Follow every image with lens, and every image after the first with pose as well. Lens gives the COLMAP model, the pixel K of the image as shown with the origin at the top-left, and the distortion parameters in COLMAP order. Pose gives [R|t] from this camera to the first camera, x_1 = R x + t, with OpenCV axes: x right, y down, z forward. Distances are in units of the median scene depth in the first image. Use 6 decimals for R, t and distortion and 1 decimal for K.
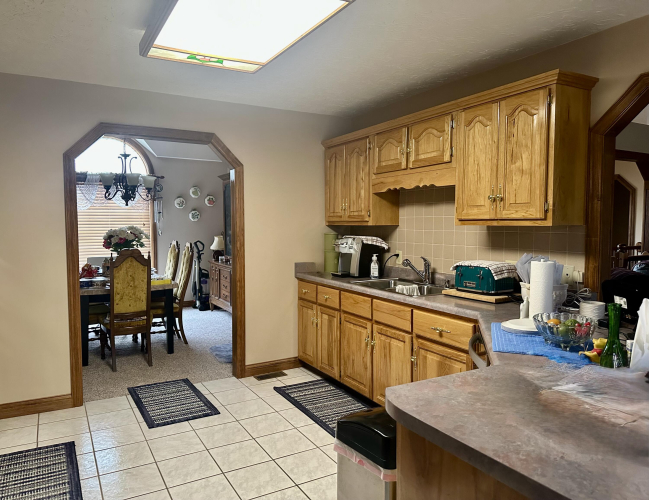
lens RADIAL K [[469.6, 0, 321.4], [0, 469.6, 252.0], [0, 0, 1]] dist [0.068453, -0.000772]
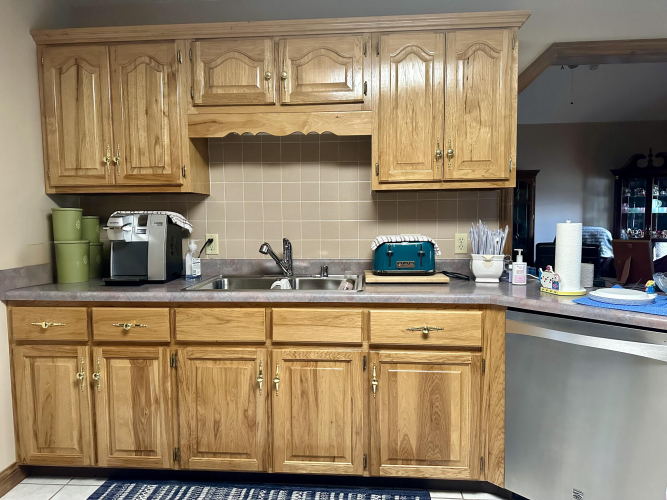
lens RADIAL K [[495.8, 0, 336.5], [0, 495.8, 247.6], [0, 0, 1]] dist [0.048059, -0.054580]
pose [[0.557291, -0.067612, 0.827560, -0.338375], [0.062052, 0.997283, 0.039692, 0.000605], [-0.827996, 0.029232, 0.559972, 0.517733]]
